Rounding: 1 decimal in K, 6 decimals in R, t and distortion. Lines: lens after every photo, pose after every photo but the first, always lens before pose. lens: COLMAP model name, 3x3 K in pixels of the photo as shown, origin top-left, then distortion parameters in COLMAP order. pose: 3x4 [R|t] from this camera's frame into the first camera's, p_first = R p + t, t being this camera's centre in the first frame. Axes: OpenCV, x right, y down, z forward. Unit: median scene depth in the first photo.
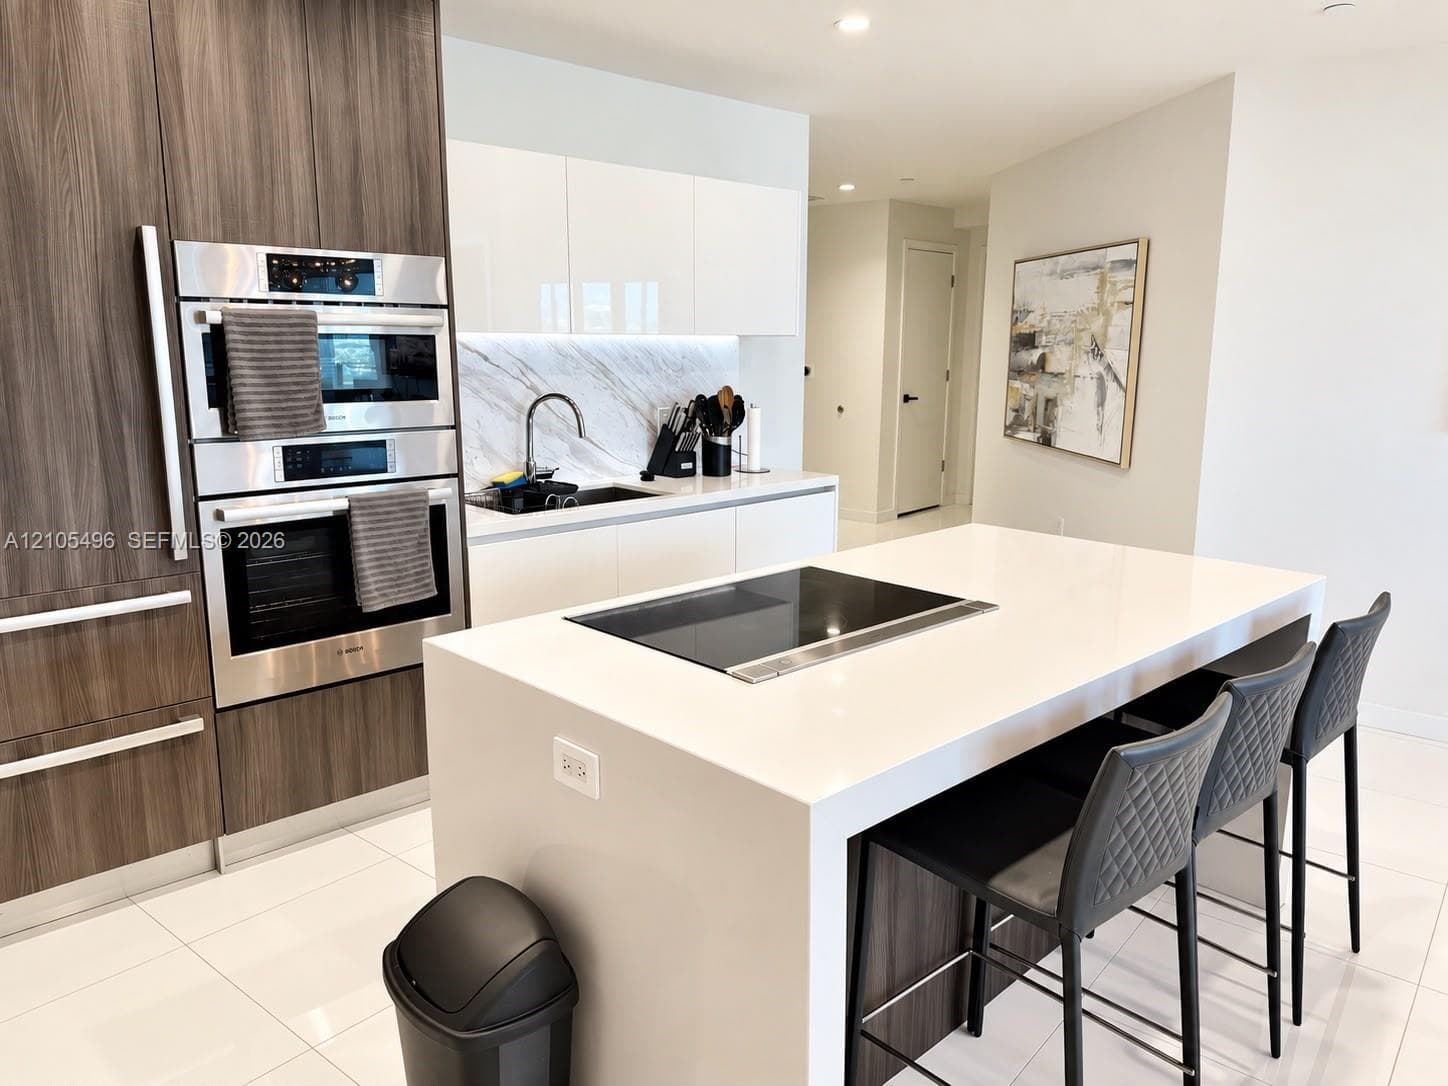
lens RADIAL K [[1038.1, 0, 722.6], [0, 1038.1, 545.5], [0, 0, 1]] dist [0.016225, -0.000693]
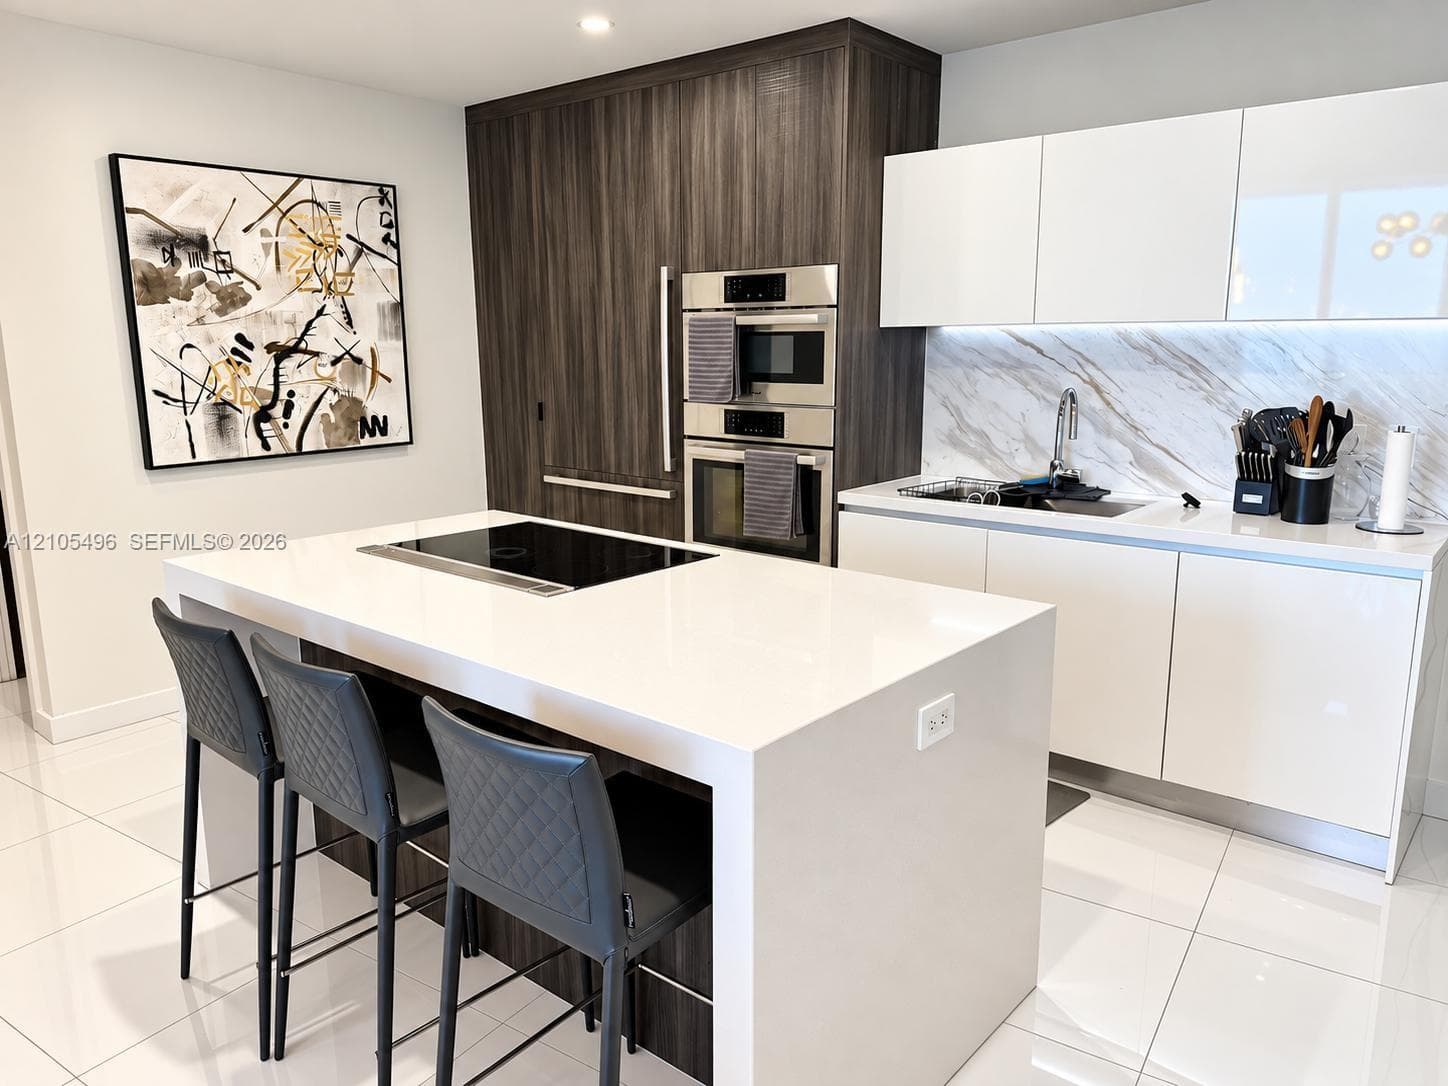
lens RADIAL K [[1038.1, 0, 722.0], [0, 1038.1, 538.1], [0, 0, 1]] dist [0.016225, -0.000693]
pose [[0.091657, 0.191102, -0.977281, 0.990779], [-0.181848, 0.968122, 0.172256, -0.164100], [0.979046, 0.161928, 0.123486, 0.817037]]
